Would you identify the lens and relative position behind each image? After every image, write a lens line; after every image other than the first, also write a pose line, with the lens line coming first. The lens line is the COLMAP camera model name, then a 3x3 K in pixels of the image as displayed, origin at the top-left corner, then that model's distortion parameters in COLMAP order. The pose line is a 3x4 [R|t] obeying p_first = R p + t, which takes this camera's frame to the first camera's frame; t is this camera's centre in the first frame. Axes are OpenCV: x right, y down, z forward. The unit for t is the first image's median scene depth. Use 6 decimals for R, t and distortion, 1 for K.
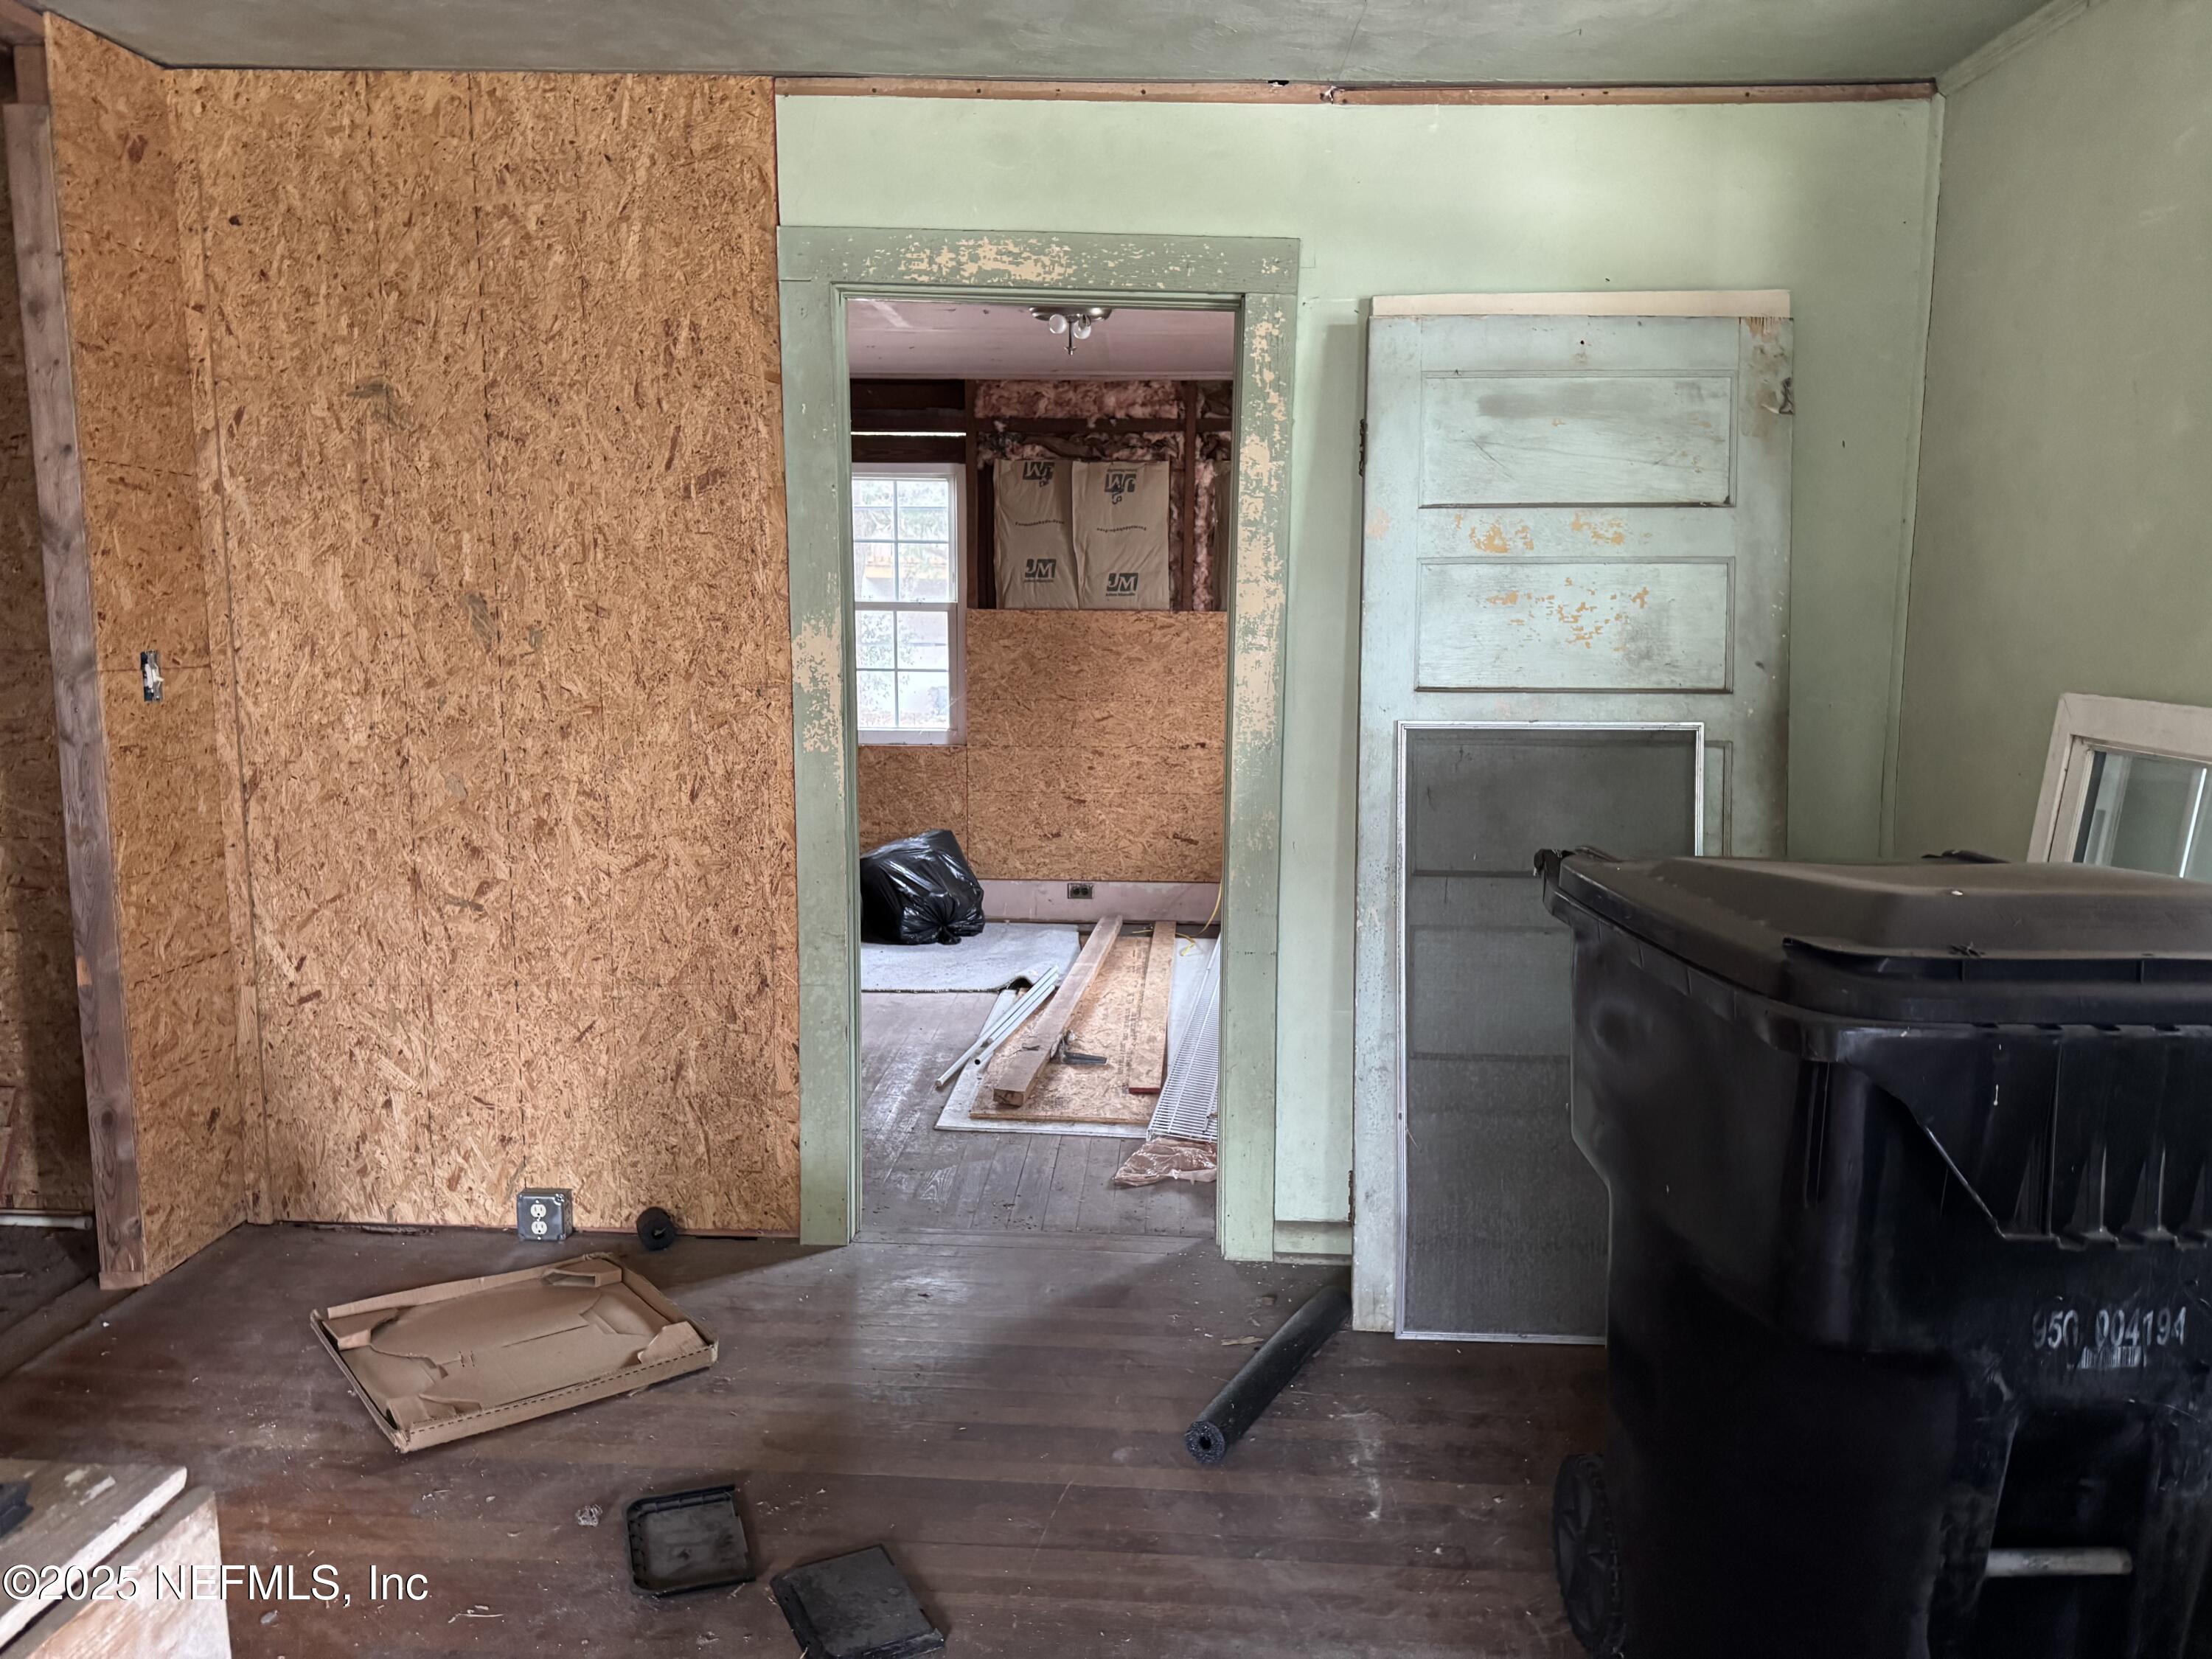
lens RADIAL K [[1590.9, 0, 1109.3], [0, 1590.9, 832.1], [0, 0, 1]] dist [0.038929, -0.015614]
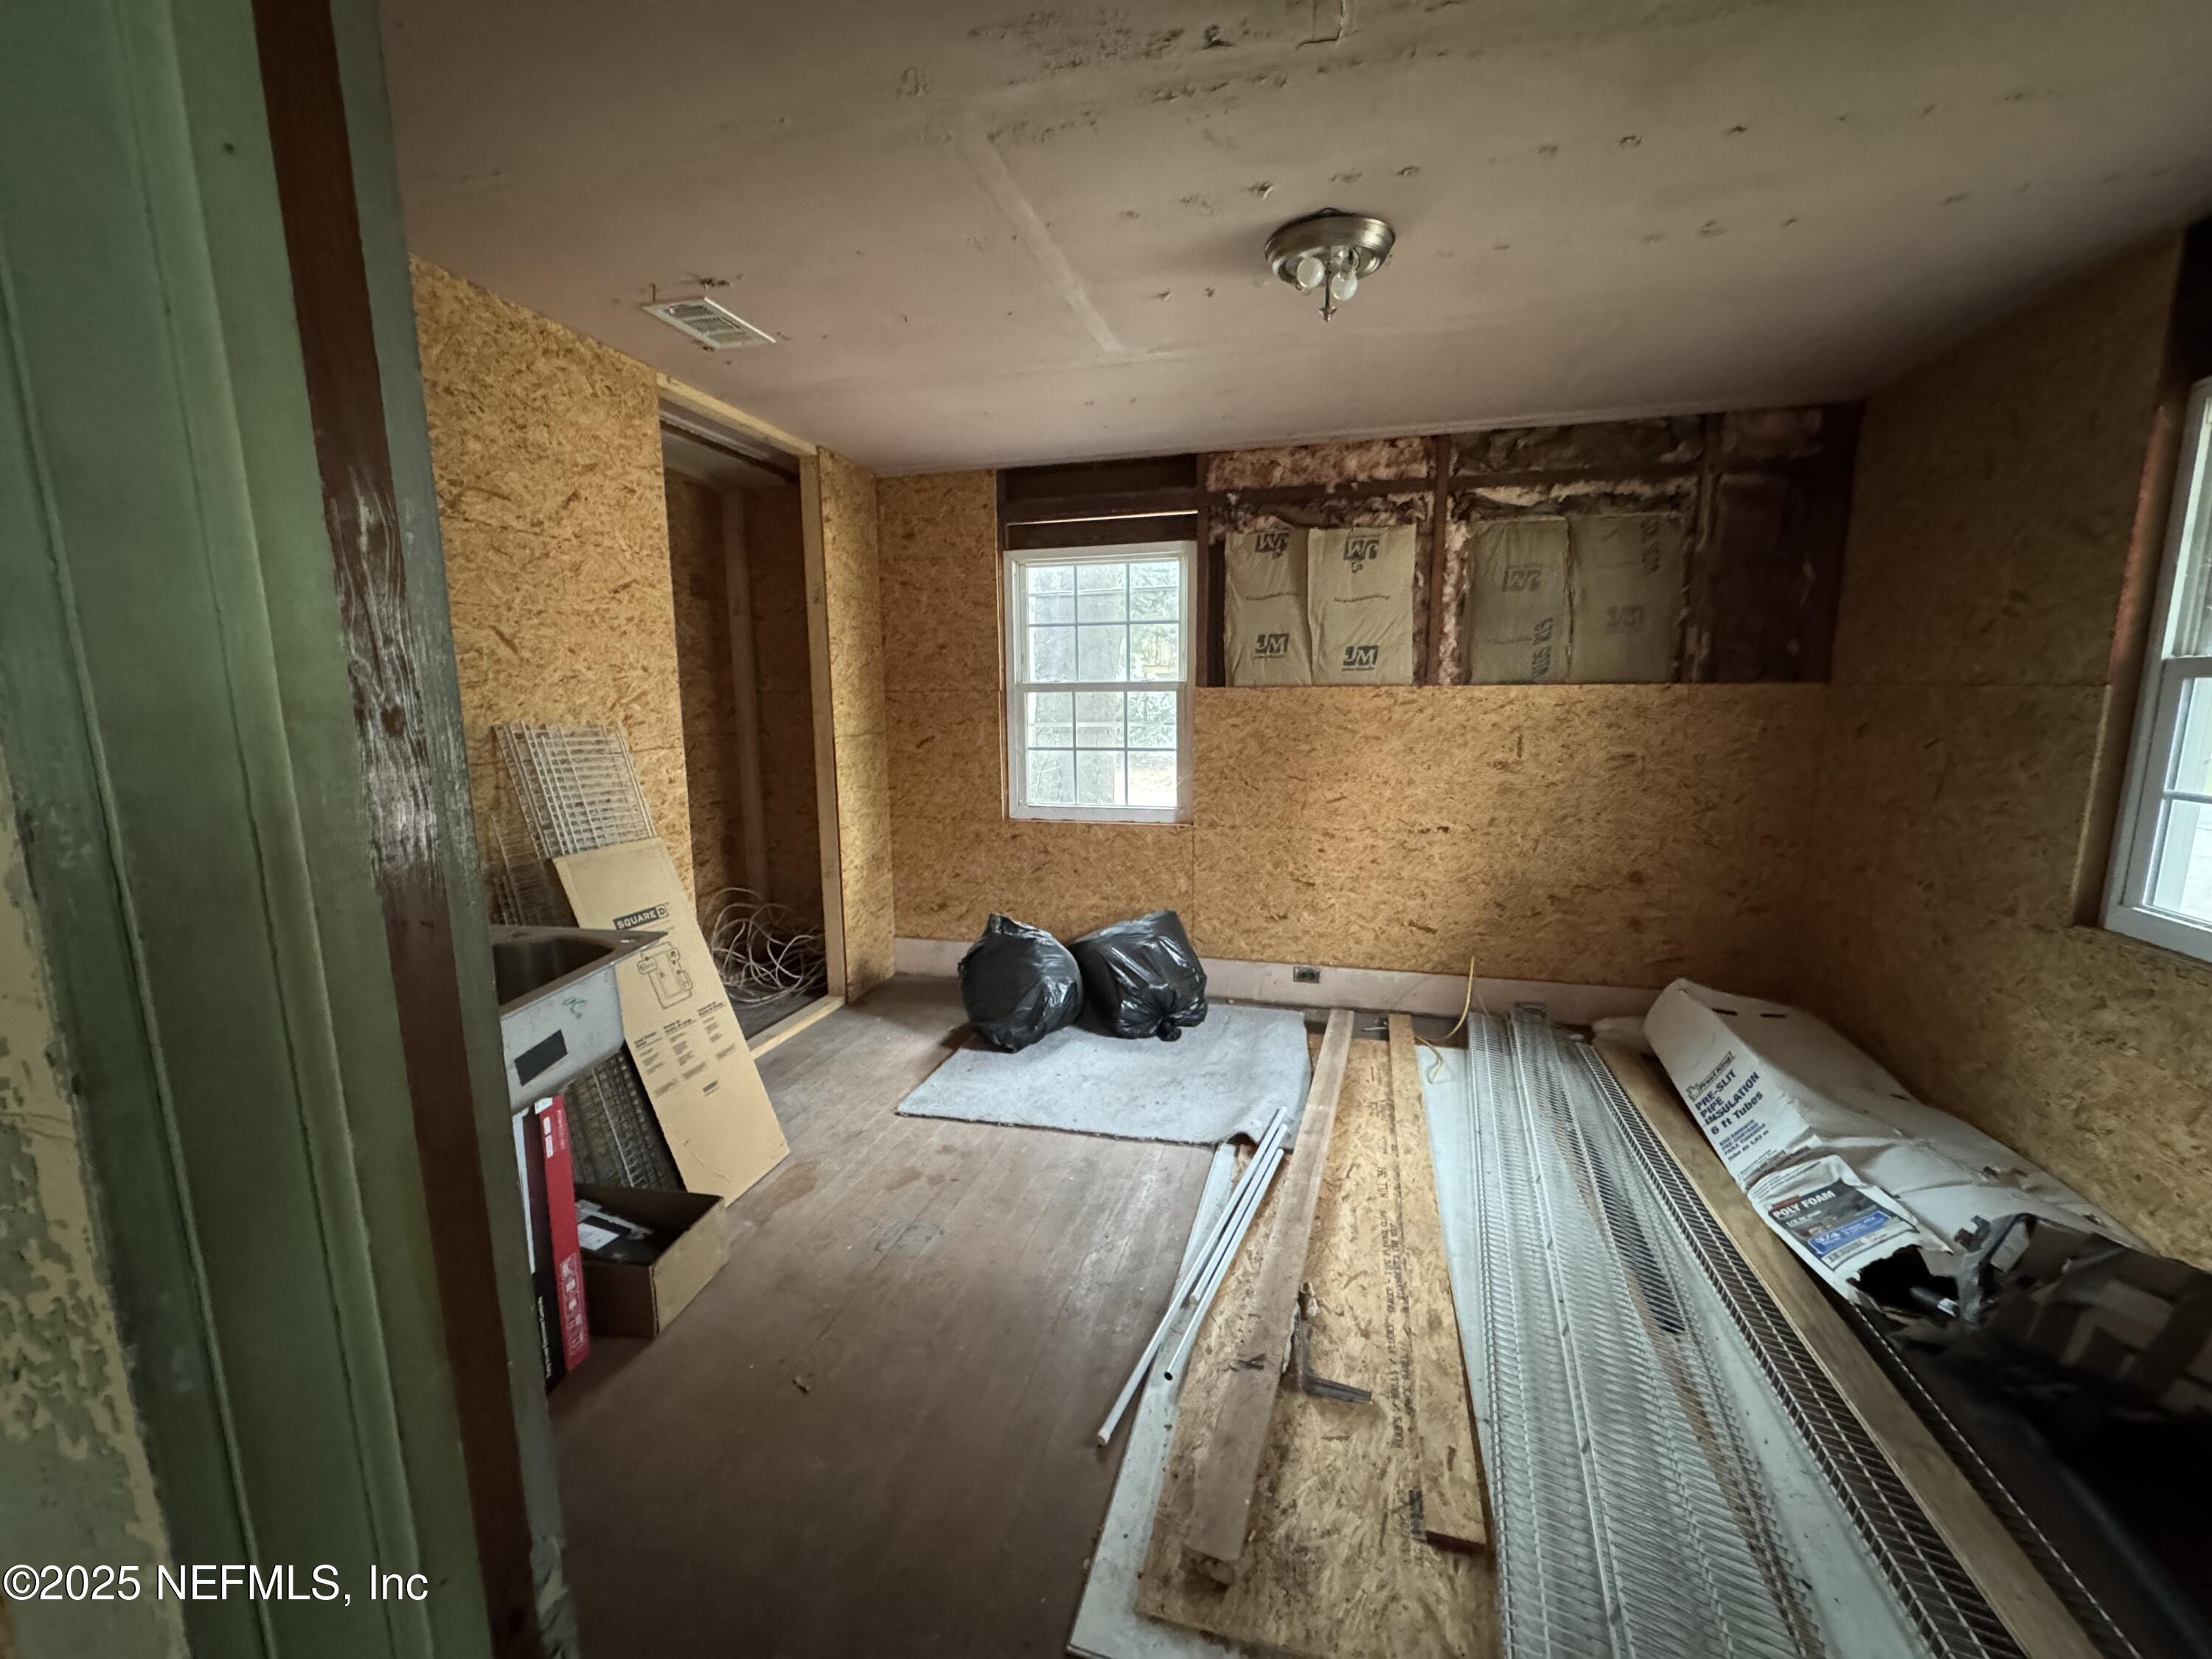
lens RADIAL K [[877.1, 0, 1093.1], [0, 877.1, 833.0], [0, 0, 1]] dist [0.000517, 0.000620]
pose [[0.972846, 0.019070, -0.230668, -0.024061], [-0.014878, 0.999691, 0.019896, -0.060188], [0.230977, -0.015923, 0.972829, 0.456107]]
